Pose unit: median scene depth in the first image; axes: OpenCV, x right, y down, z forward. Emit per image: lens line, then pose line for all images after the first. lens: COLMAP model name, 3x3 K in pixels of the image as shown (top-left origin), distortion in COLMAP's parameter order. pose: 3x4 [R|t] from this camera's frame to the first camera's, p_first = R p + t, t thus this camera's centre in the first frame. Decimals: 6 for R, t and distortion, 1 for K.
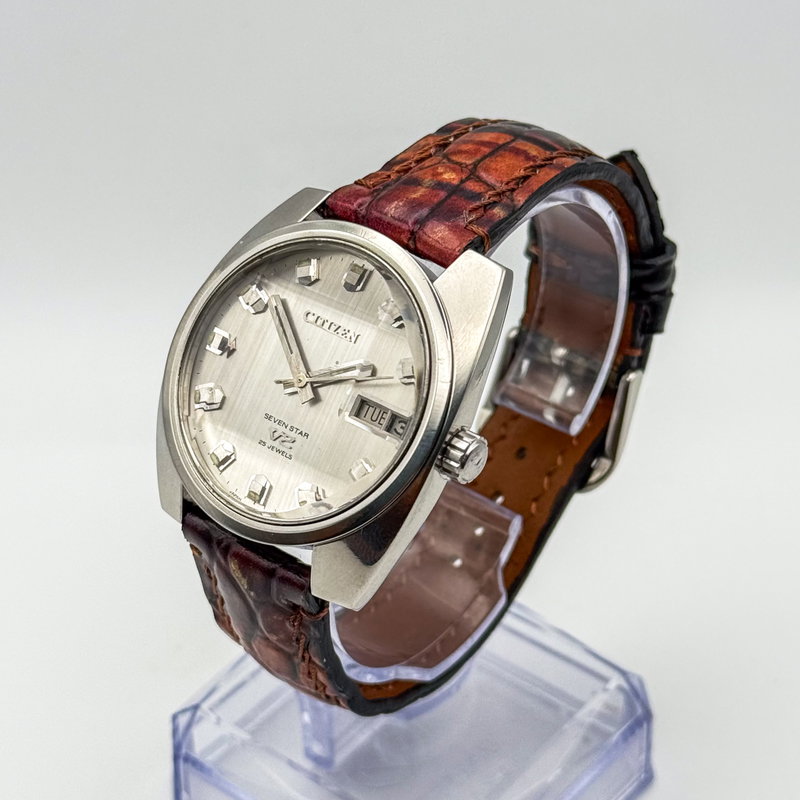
lens RADIAL K [[2109.6, 0, 400.0], [0, 2109.6, 402.0], [0, 0, 1]] dist [0.248736, 0.000000]
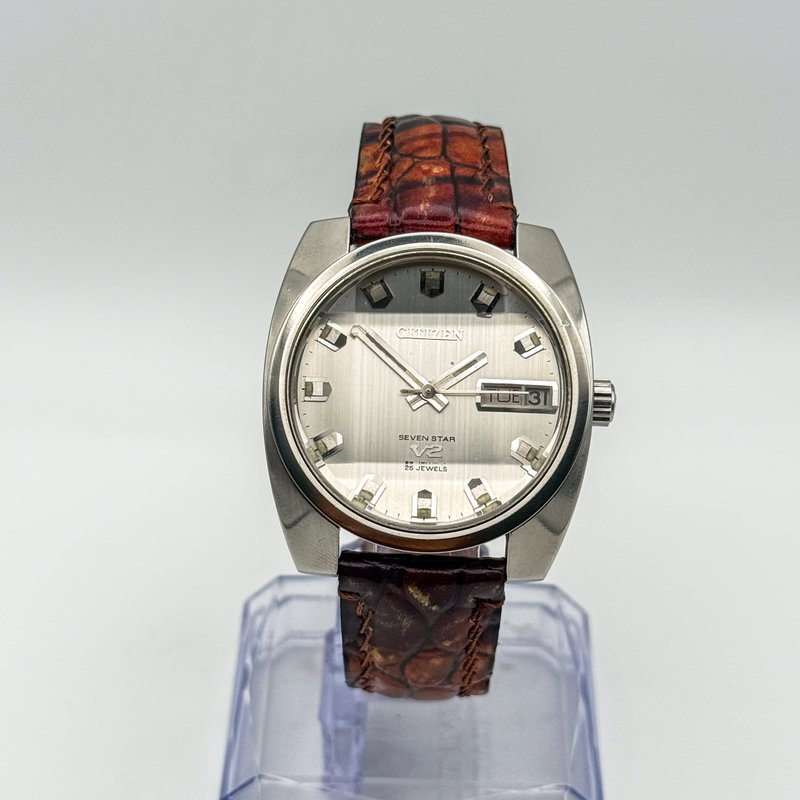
lens RADIAL K [[2109.6, 0, 402.4], [0, 2109.6, 398.6], [0, 0, 1]] dist [0.248736, 0.000000]
pose [[0.800356, -0.328263, 0.501670, -0.552217], [0.335024, 0.938823, 0.079819, -0.089565], [-0.497181, 0.104188, 0.861369, 0.115093]]
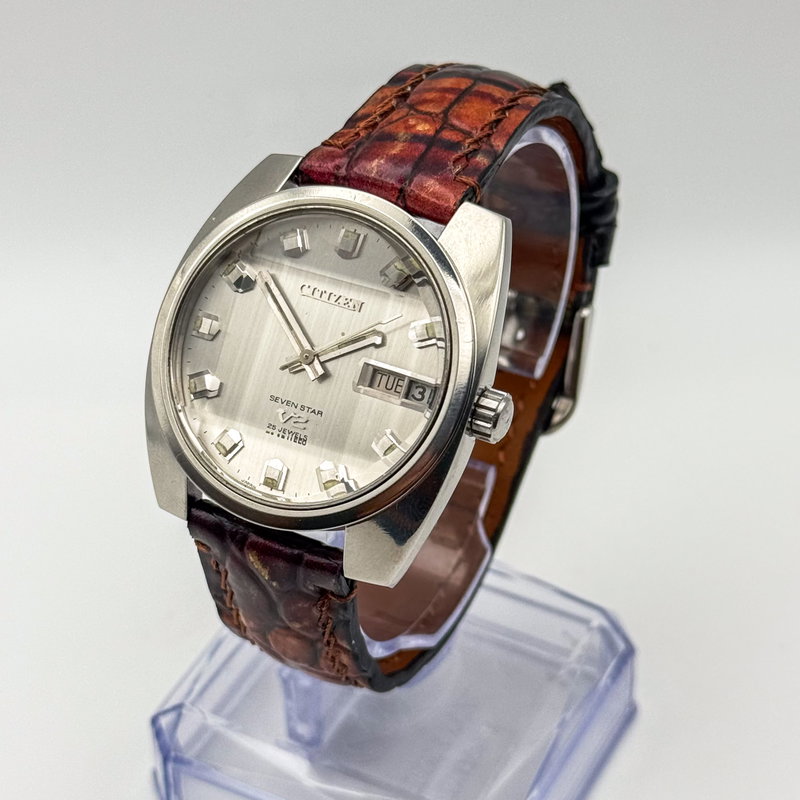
lens RADIAL K [[2109.6, 0, 396.2], [0, 2109.6, 396.1], [0, 0, 1]] dist [0.248736, 0.000000]
pose [[0.981842, -0.117700, 0.148768, -0.145597], [0.113479, 0.992867, 0.036579, -0.022059], [-0.152013, -0.019033, 0.988195, 0.047331]]
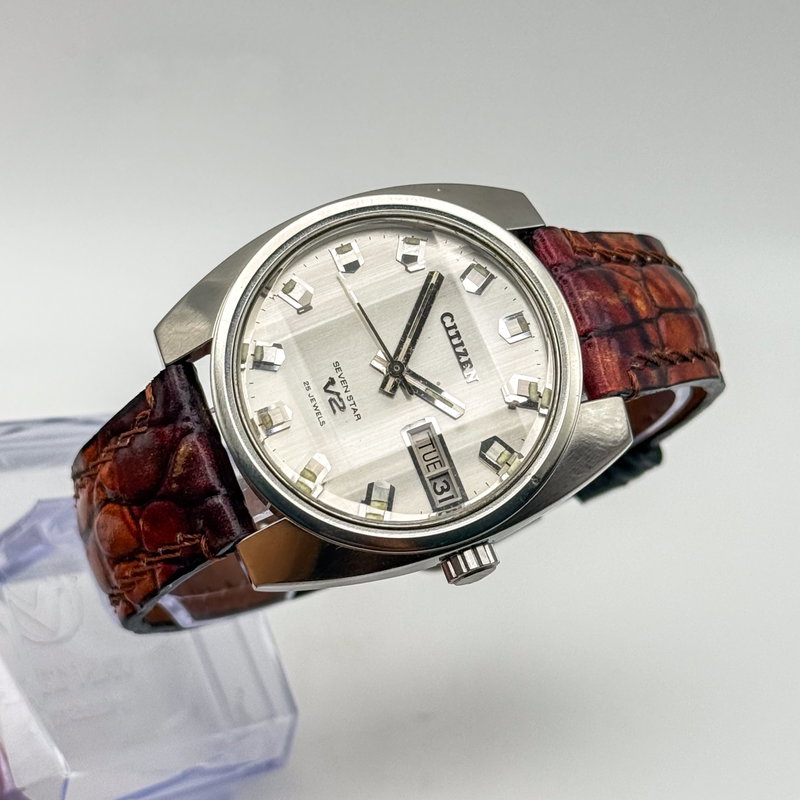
lens RADIAL K [[2109.6, 0, 392.2], [0, 2109.6, 408.9], [0, 0, 1]] dist [0.248736, 0.000000]
pose [[0.656482, 0.679427, 0.327736, -0.317057], [-0.714828, 0.699083, -0.017406, 0.017994], [-0.240941, -0.222848, 0.944609, 0.145225]]
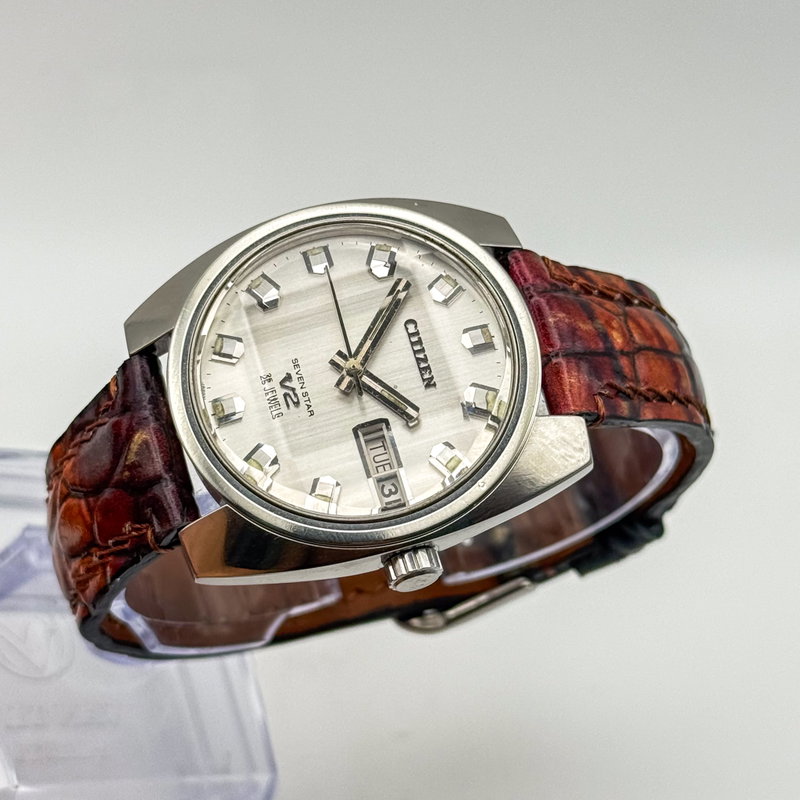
lens RADIAL K [[2109.6, 0, 401.4], [0, 2109.6, 404.3], [0, 0, 1]] dist [0.248736, 0.000000]
pose [[0.627255, 0.757001, 0.183030, -0.178652], [-0.764559, 0.643286, -0.040401, 0.019544], [-0.148324, -0.114596, 0.982277, 0.114941]]
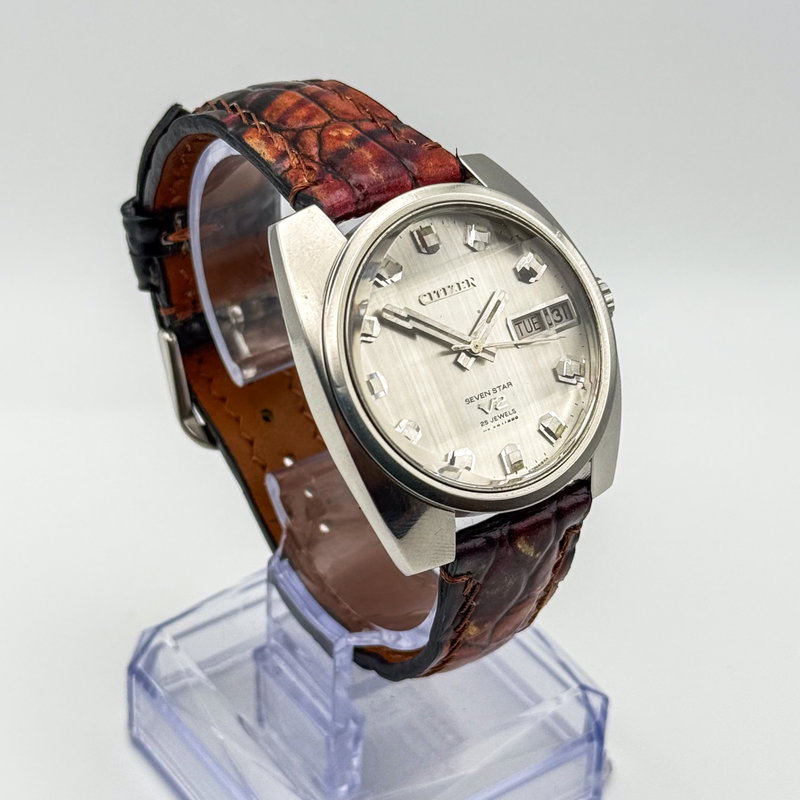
lens RADIAL K [[2109.6, 0, 399.7], [0, 2109.6, 397.6], [0, 0, 1]] dist [0.248736, 0.000000]
pose [[0.310284, -0.564428, 0.764947, -0.796219], [0.554767, 0.760945, 0.336446, -0.331166], [-0.771983, 0.319973, 0.549235, 0.472054]]
